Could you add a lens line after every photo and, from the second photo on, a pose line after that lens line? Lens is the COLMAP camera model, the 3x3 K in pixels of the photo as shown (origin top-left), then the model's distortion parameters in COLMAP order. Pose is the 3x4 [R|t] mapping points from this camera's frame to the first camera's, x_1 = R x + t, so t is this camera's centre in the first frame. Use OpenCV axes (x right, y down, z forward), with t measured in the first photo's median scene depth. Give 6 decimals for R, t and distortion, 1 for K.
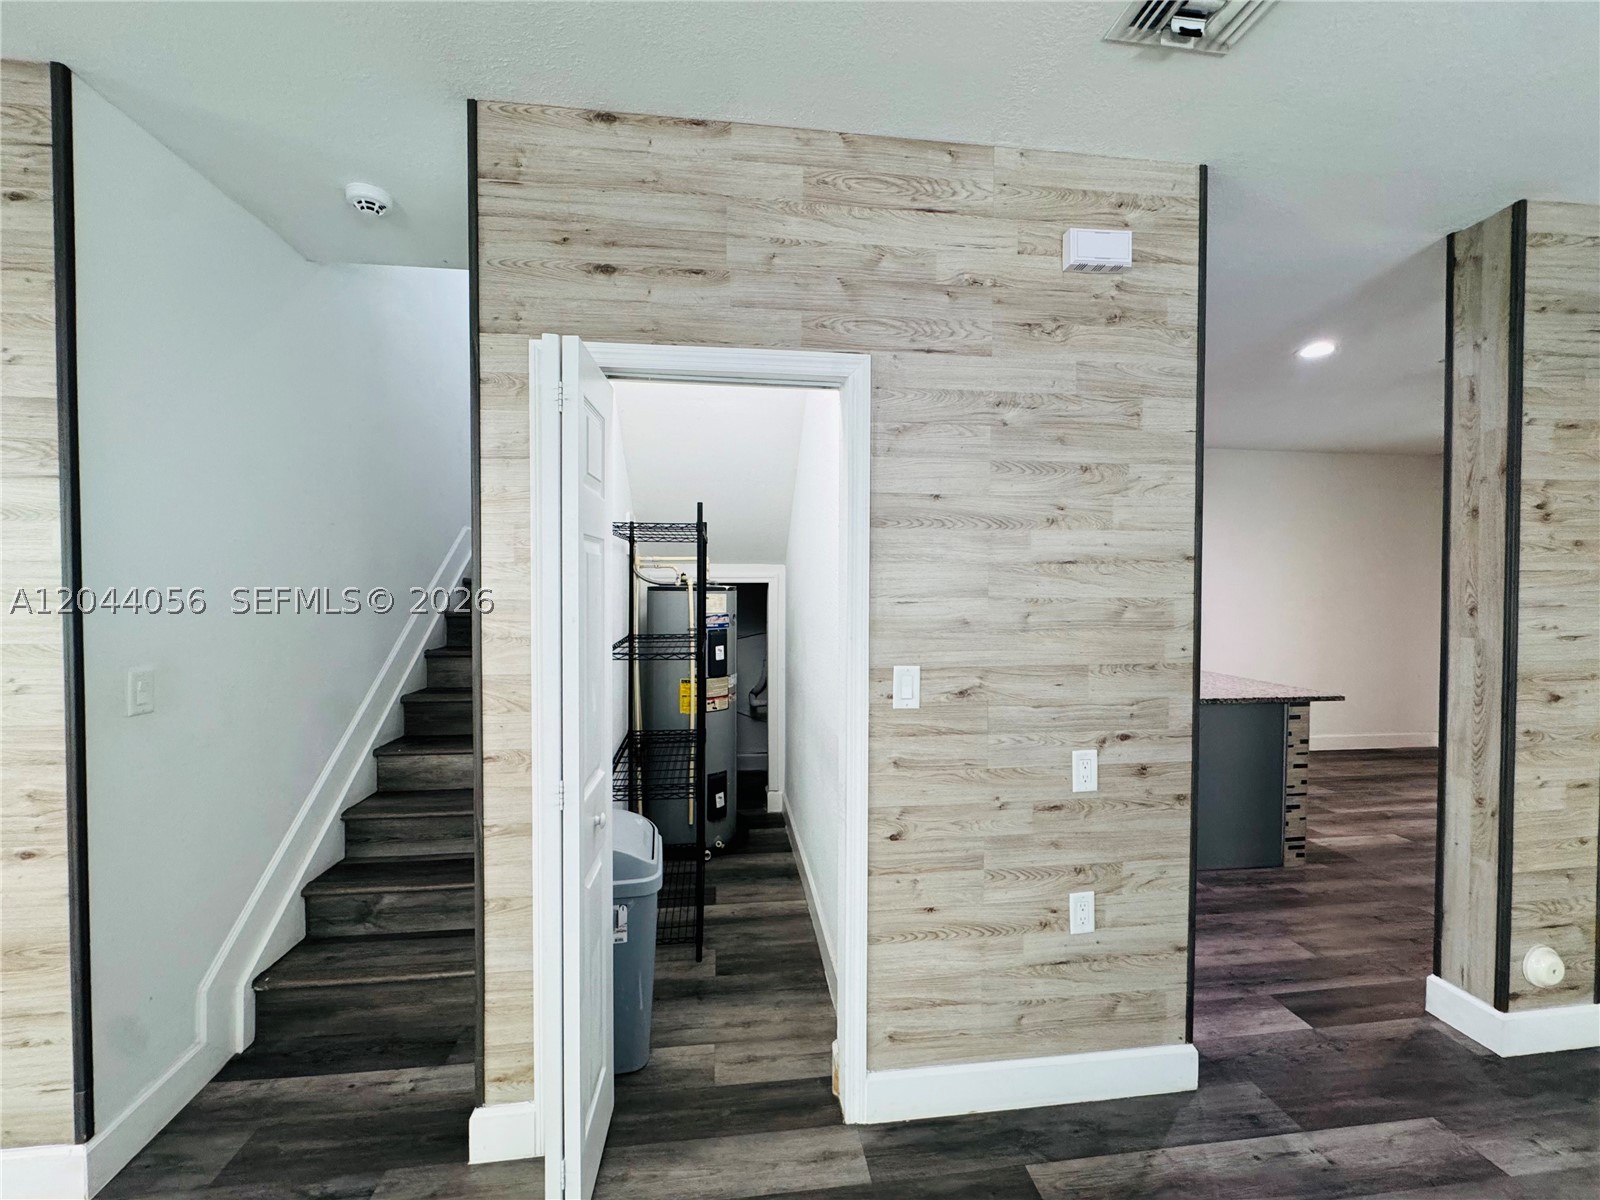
lens RADIAL K [[635.7, 0, 797.6], [0, 635.7, 597.2], [0, 0, 1]] dist [-0.002459, -0.000090]
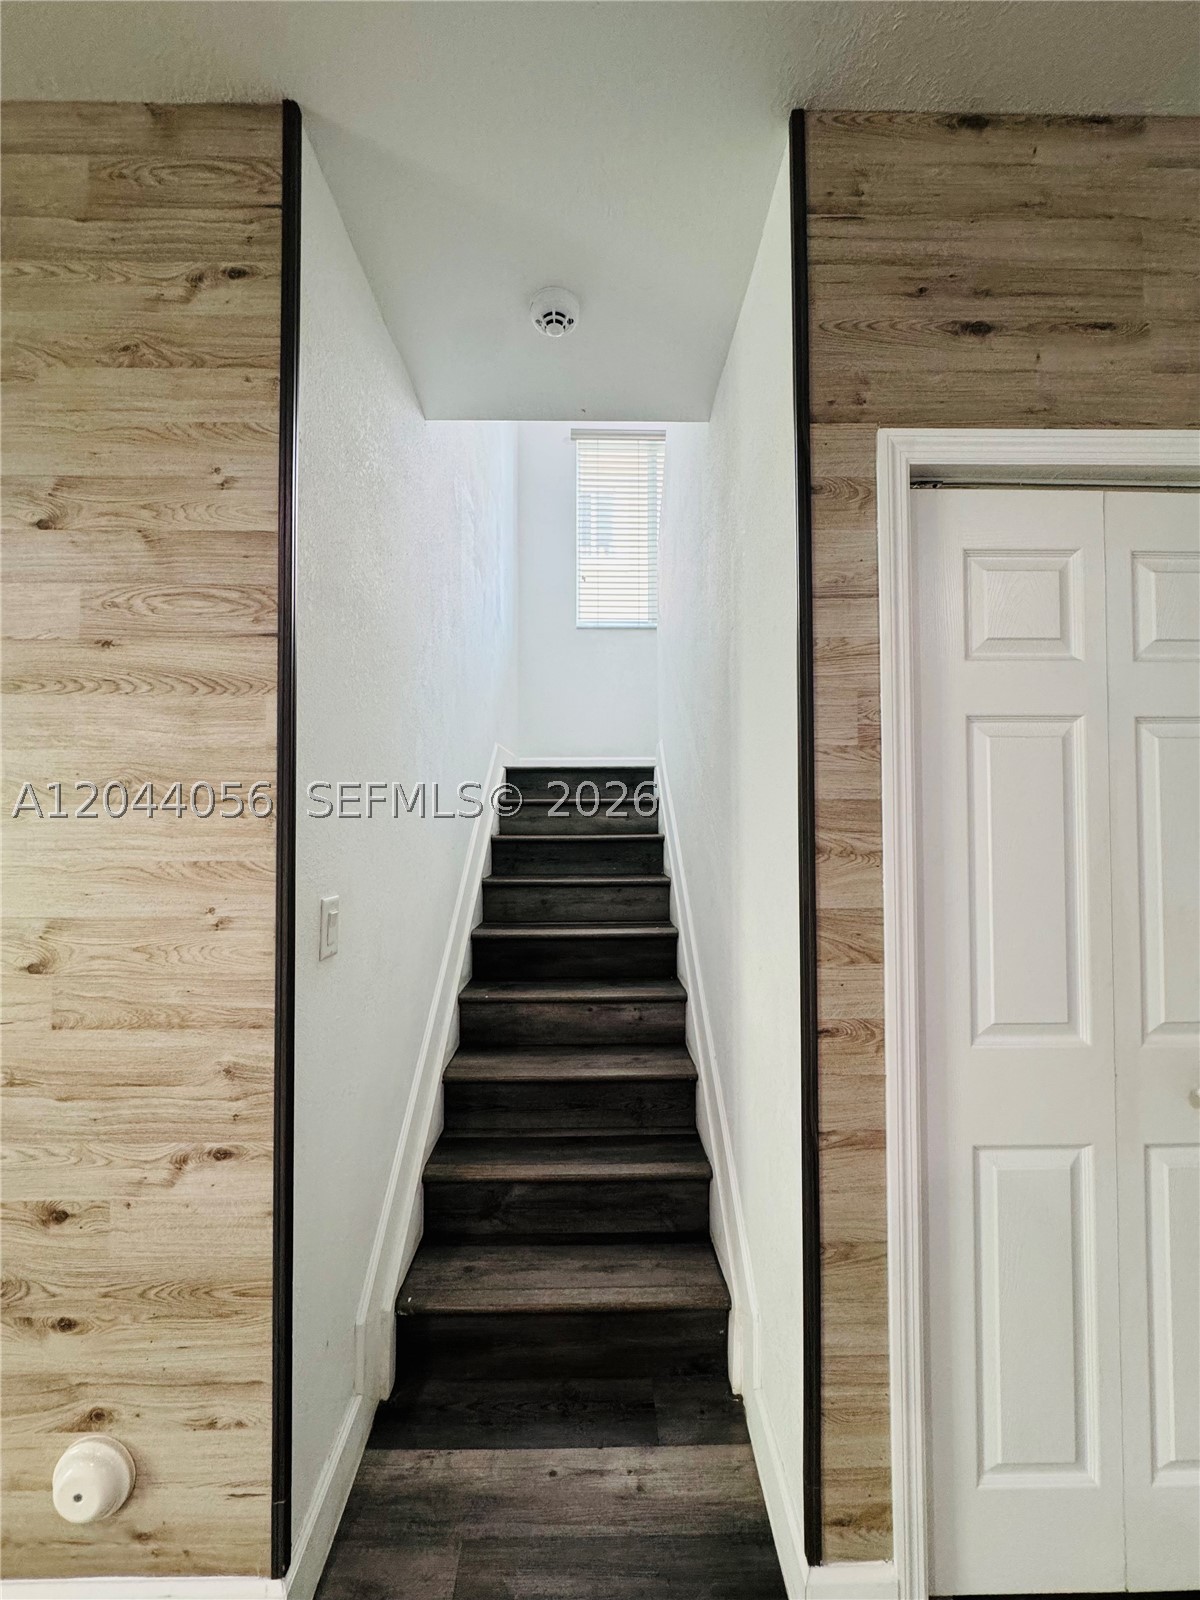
lens RADIAL K [[635.7, 0, 604.8], [0, 635.7, 801.8], [0, 0, 1]] dist [-0.002459, -0.000090]
pose [[0.994055, -0.008766, -0.108525, -0.646877], [0.003819, 0.998948, -0.045704, 0.037027], [0.108812, 0.045018, 0.993042, 0.285724]]
